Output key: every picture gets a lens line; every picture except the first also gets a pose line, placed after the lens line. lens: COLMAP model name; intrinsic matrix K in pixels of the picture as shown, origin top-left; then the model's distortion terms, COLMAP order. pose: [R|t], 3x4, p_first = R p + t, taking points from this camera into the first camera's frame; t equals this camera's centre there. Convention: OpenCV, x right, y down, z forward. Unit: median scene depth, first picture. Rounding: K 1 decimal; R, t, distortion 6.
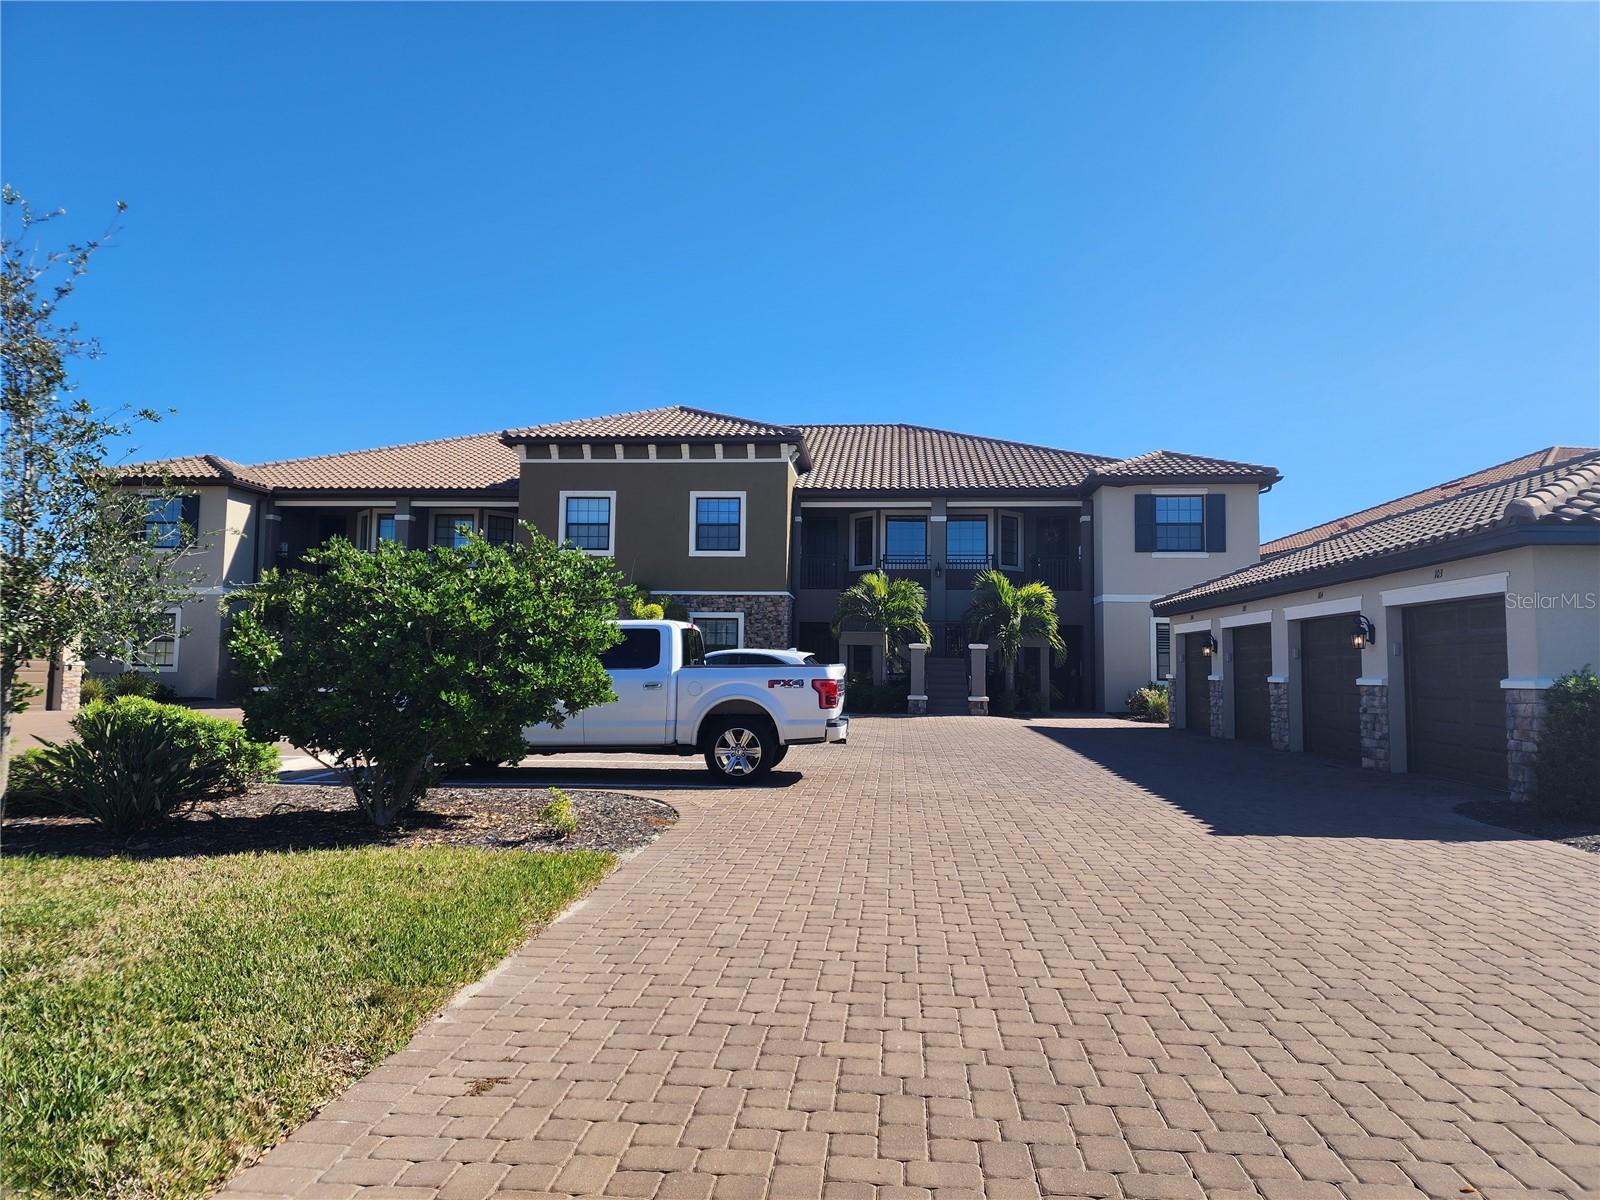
lens RADIAL K [[1072.6, 0, 795.8], [0, 1072.6, 601.8], [0, 0, 1]] dist [0.037513, -0.007612]
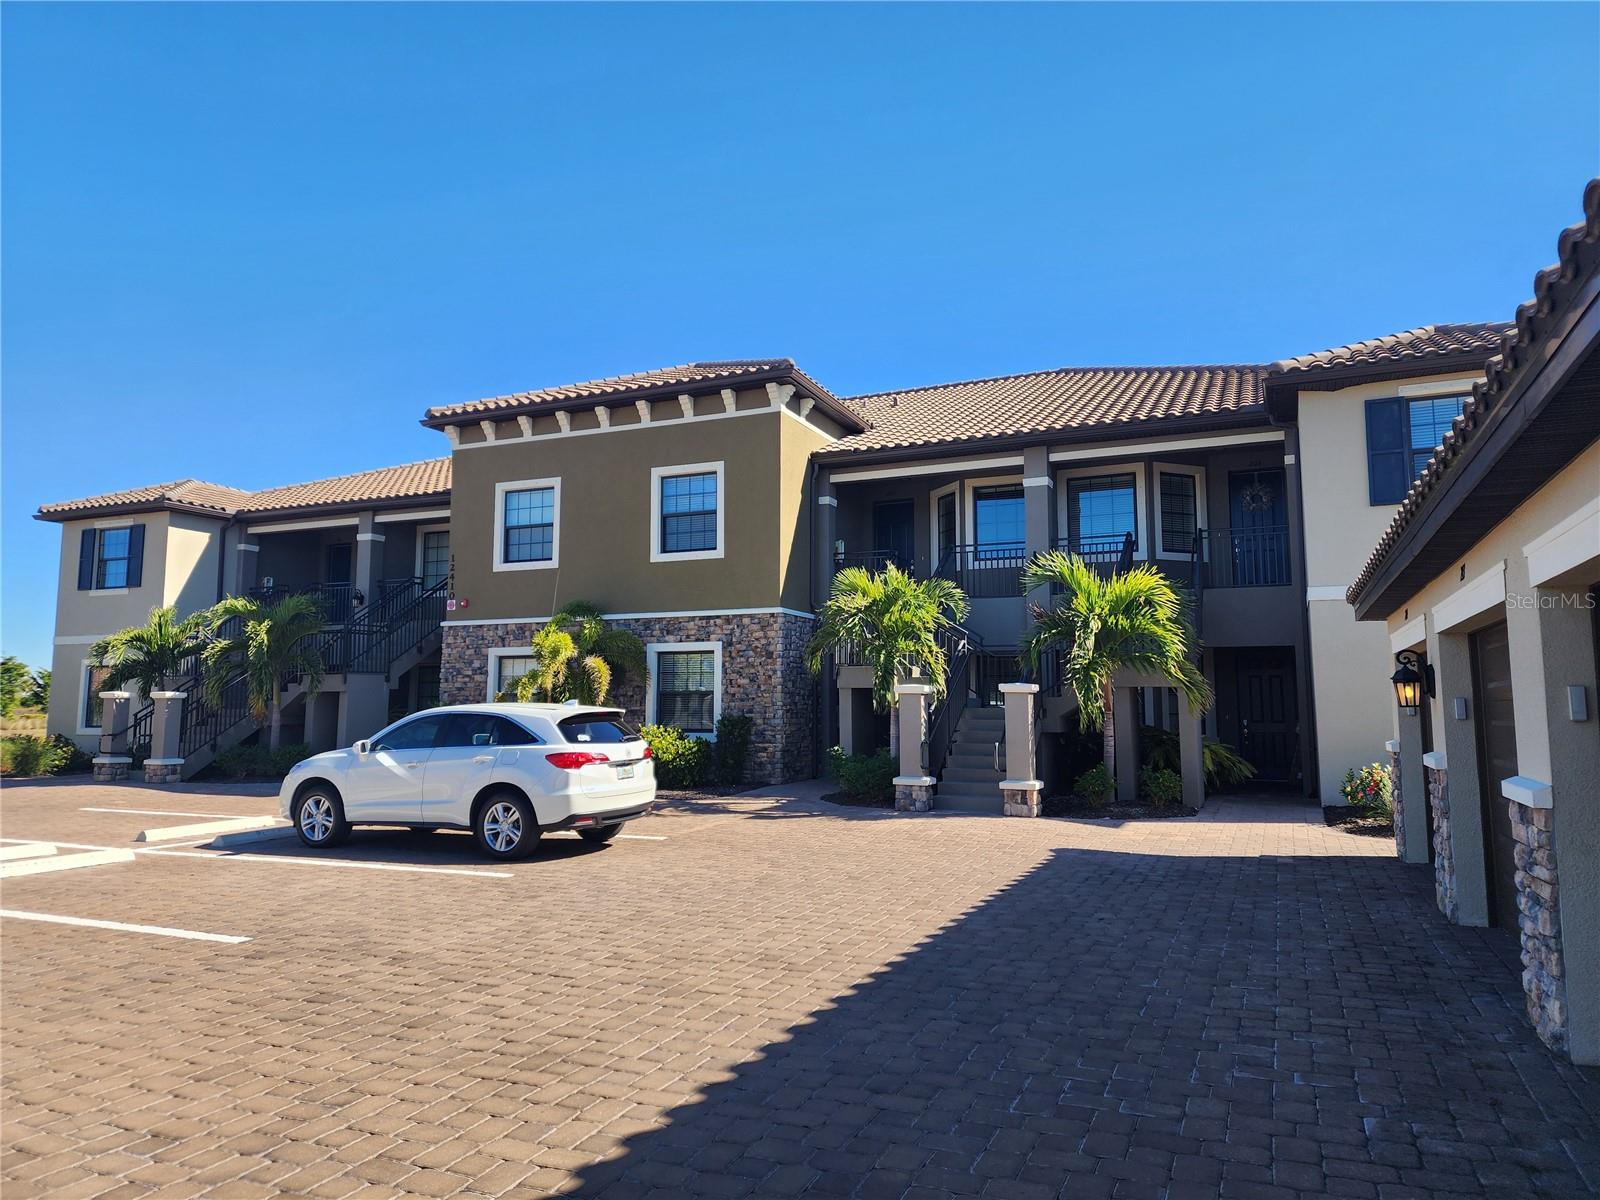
lens RADIAL K [[1072.6, 0, 807.8], [0, 1072.6, 592.2], [0, 0, 1]] dist [0.037513, -0.007612]
pose [[0.947222, -0.046893, -0.317129, 0.216852], [0.031701, 0.998097, -0.052898, 0.016313], [0.319006, 0.040053, 0.946906, 0.396037]]
